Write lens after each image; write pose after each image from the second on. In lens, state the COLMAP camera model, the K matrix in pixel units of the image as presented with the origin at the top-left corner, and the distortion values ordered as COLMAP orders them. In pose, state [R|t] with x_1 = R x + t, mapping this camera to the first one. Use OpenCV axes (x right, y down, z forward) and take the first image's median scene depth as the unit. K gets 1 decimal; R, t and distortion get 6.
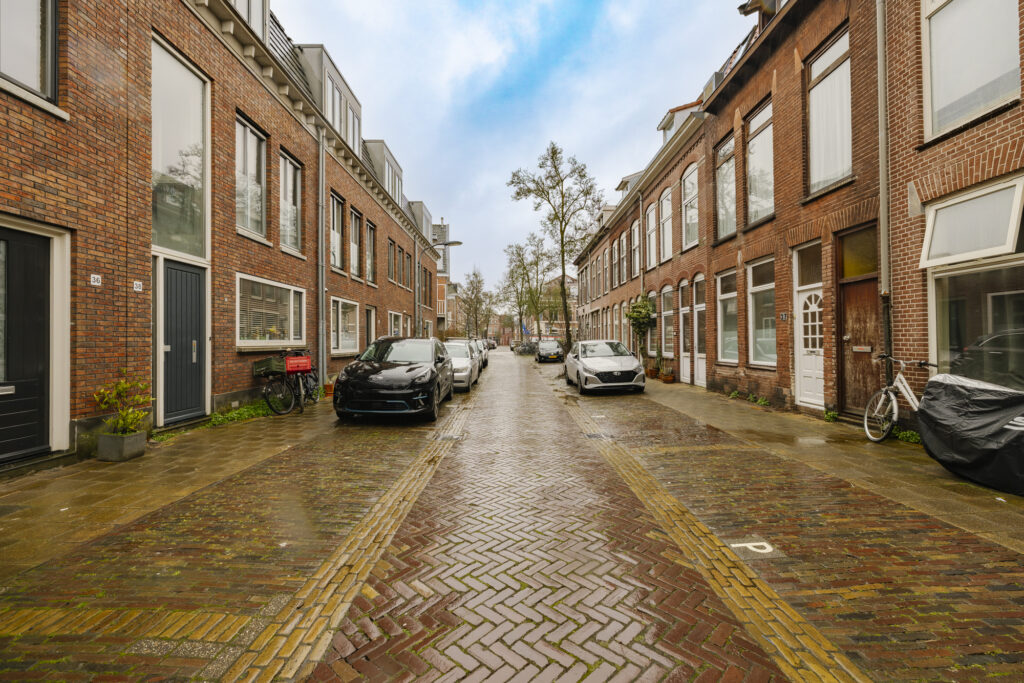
lens RADIAL K [[431.1, 0, 507.8], [0, 431.1, 338.7], [0, 0, 1]] dist [0.001240, 0.000231]
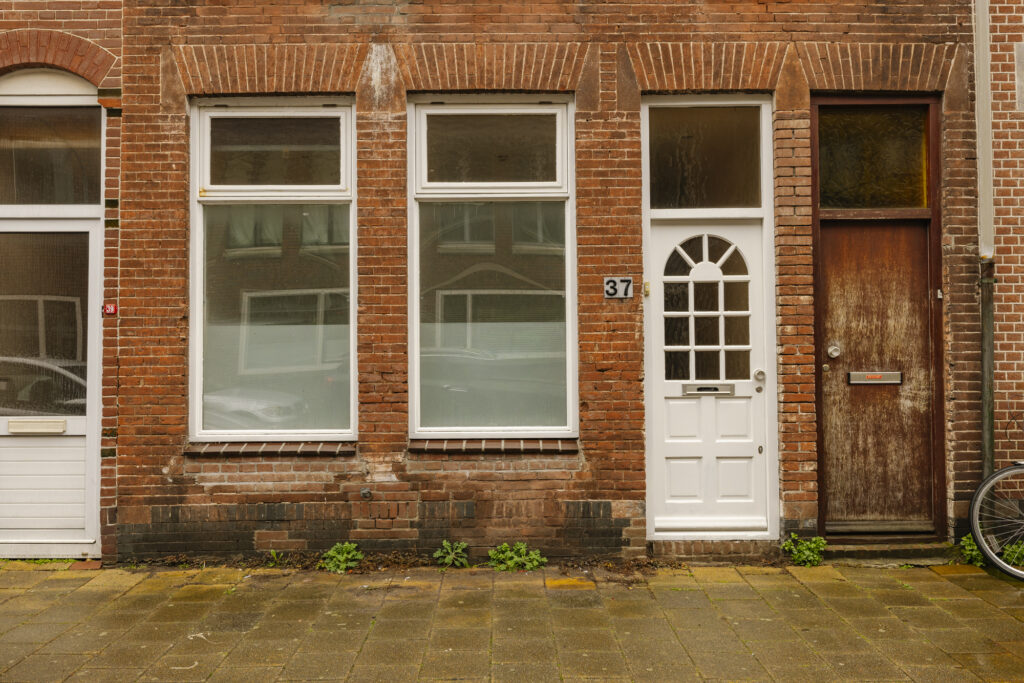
lens RADIAL K [[812.6, 0, 512.8], [0, 812.6, 345.5], [0, 0, 1]] dist [-0.000864, 0.002305]
pose [[-0.017131, 0.032962, 0.999310, 0.006660], [-0.001459, 0.999455, -0.032992, 0.018501], [-0.999852, -0.002023, -0.017074, 1.352236]]
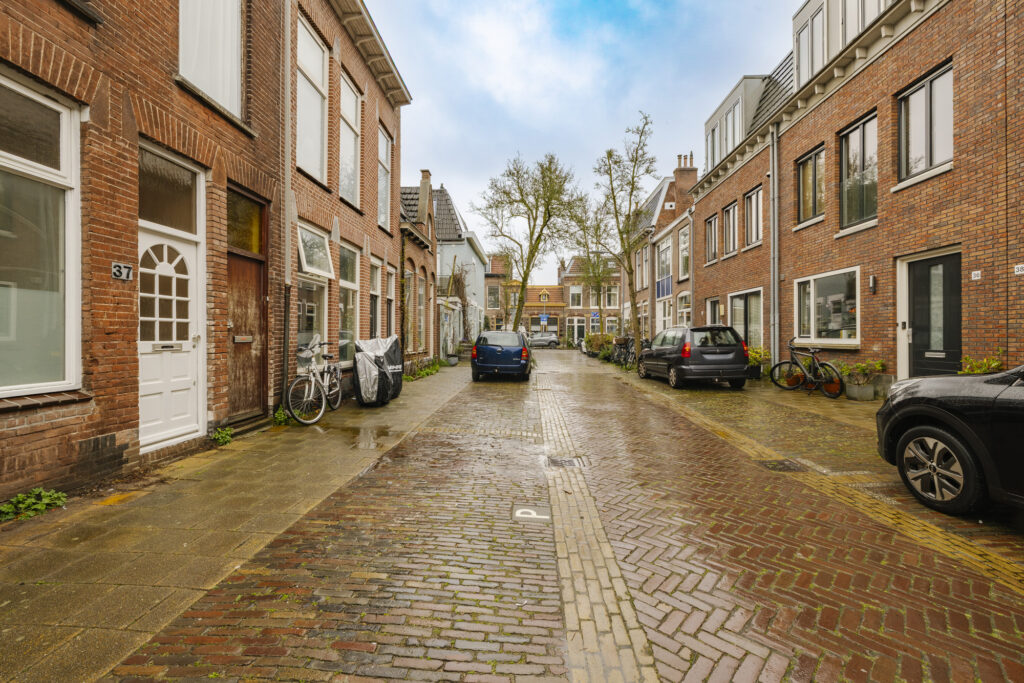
lens RADIAL K [[427.2, 0, 511.2], [0, 427.2, 336.4], [0, 0, 1]] dist [-0.000339, 0.000056]
pose [[-0.999292, 0.009640, 0.036361, 0.270121], [0.009420, 0.999936, -0.006209, 0.027988], [-0.036418, -0.005862, -0.999319, 1.767544]]
